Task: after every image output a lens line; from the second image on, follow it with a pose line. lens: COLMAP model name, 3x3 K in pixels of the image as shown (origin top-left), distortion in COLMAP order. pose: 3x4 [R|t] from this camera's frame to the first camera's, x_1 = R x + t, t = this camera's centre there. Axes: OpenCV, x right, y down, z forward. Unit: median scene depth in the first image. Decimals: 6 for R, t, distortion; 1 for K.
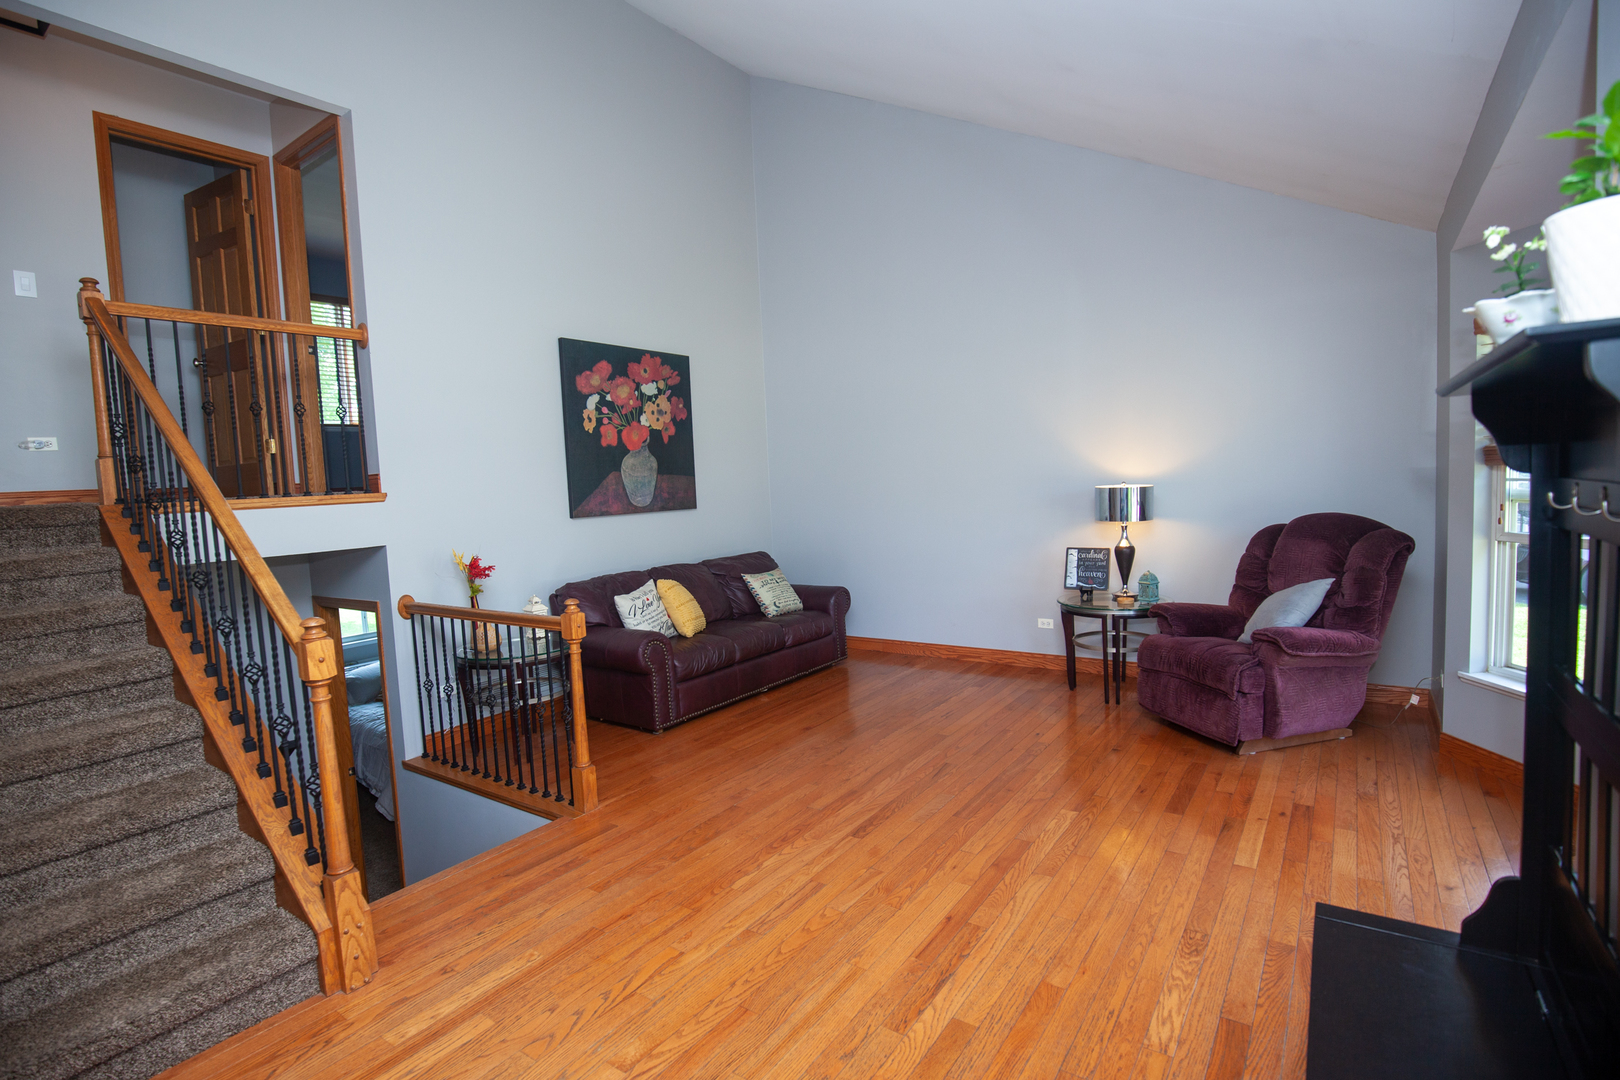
lens RADIAL K [[743.1, 0, 818.7], [0, 743.1, 540.2], [0, 0, 1]] dist [-0.032795, 0.004312]
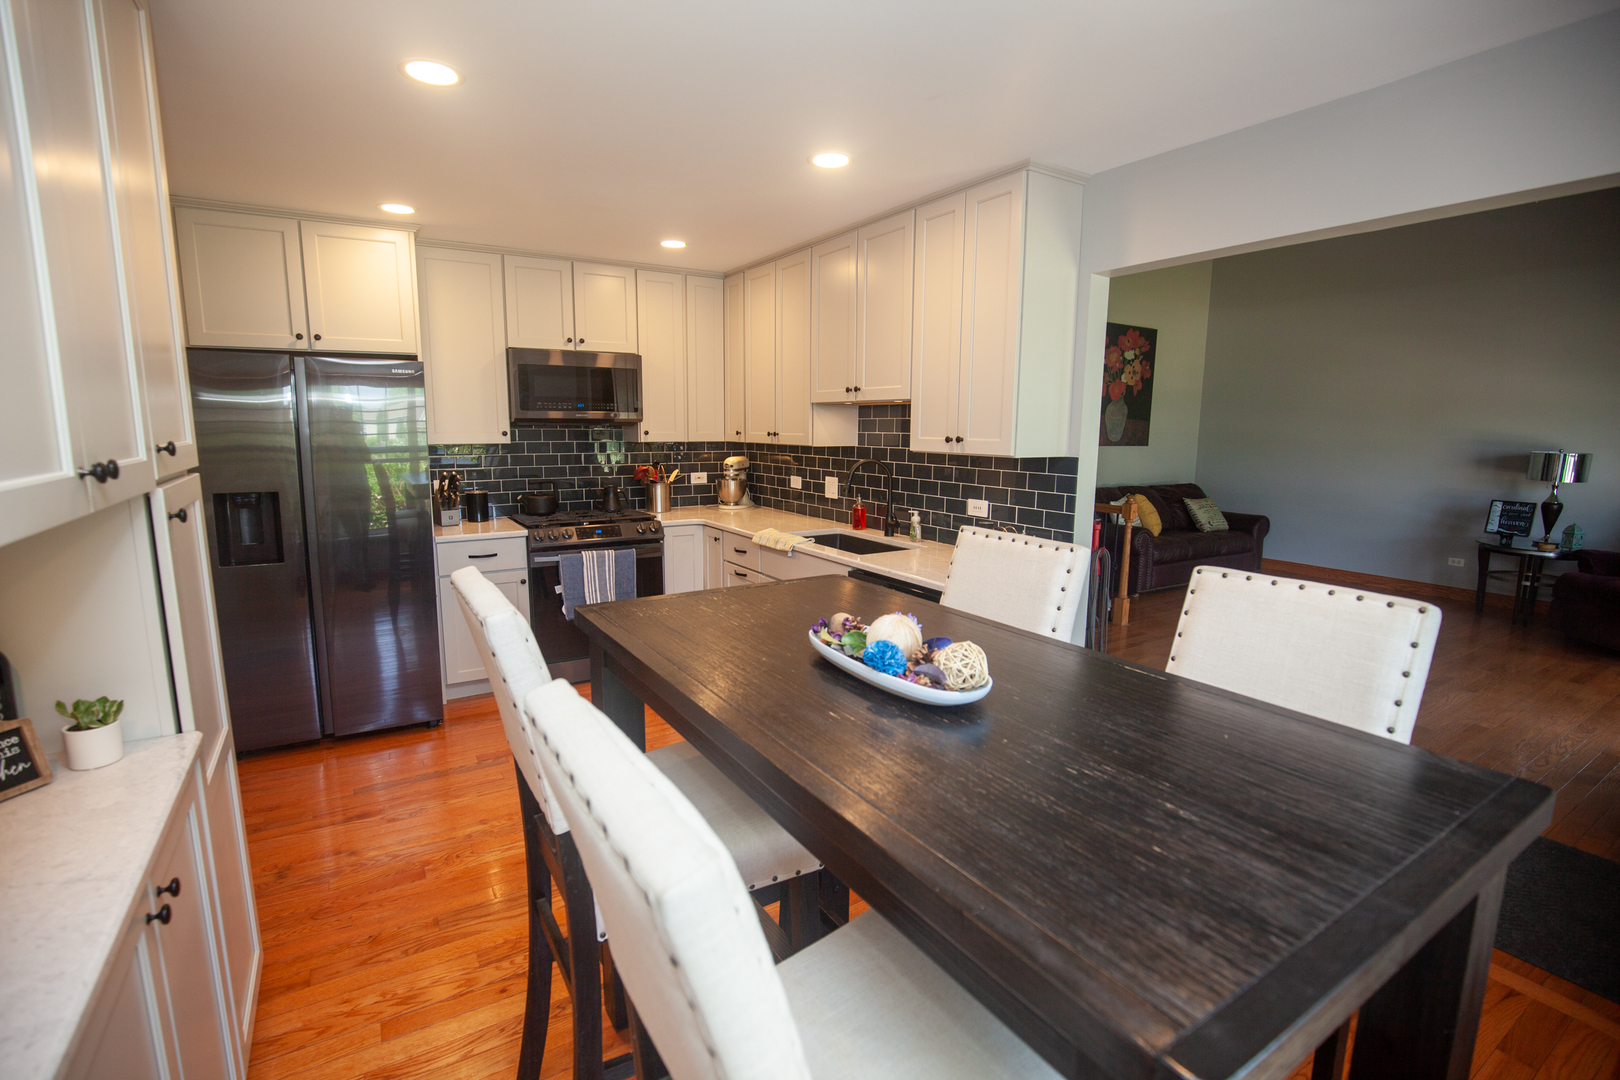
lens RADIAL K [[743.1, 0, 811.1], [0, 743.1, 538.8], [0, 0, 1]] dist [-0.032795, 0.004312]
pose [[0.920884, 0.111767, -0.373470, -0.234509], [-0.080093, 0.991826, 0.099332, 0.043734], [0.381519, -0.061561, 0.922309, -0.507910]]
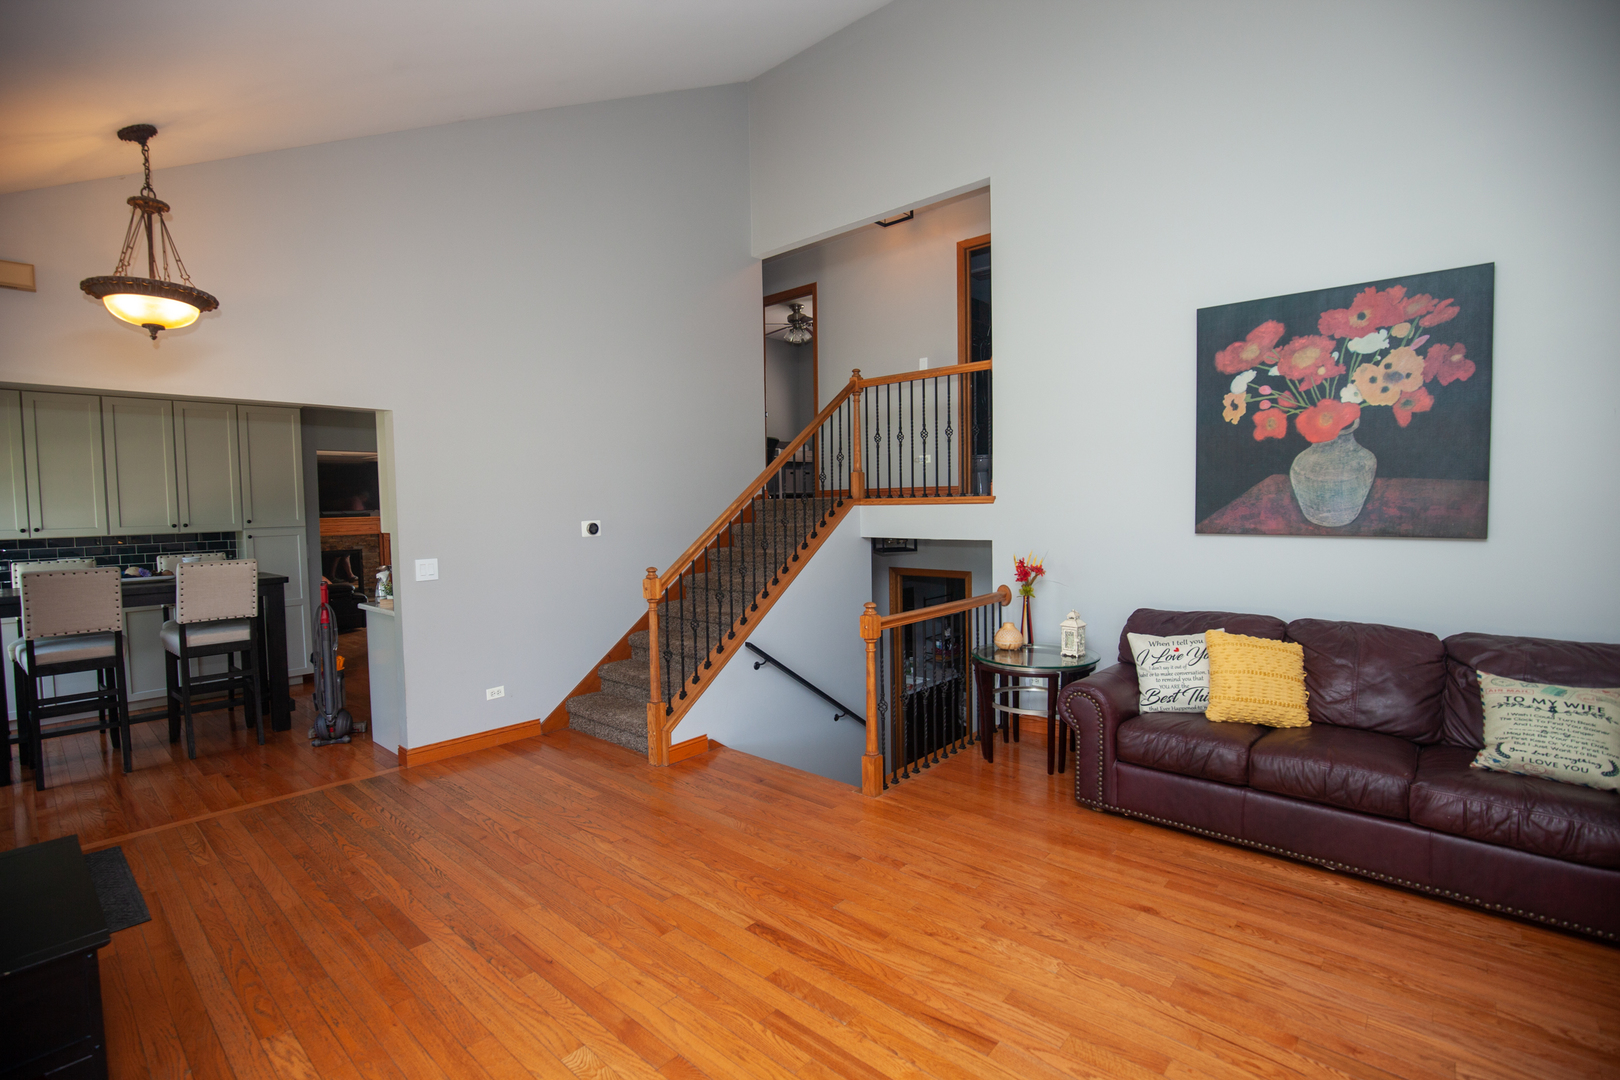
lens RADIAL K [[743.1, 0, 813.8], [0, 743.1, 539.3], [0, 0, 1]] dist [-0.032795, 0.004312]
pose [[-0.093499, 0.096559, -0.990926, 0.472087], [-0.062357, 0.992764, 0.102622, -0.075122], [0.993665, 0.071386, -0.086802, 0.621972]]
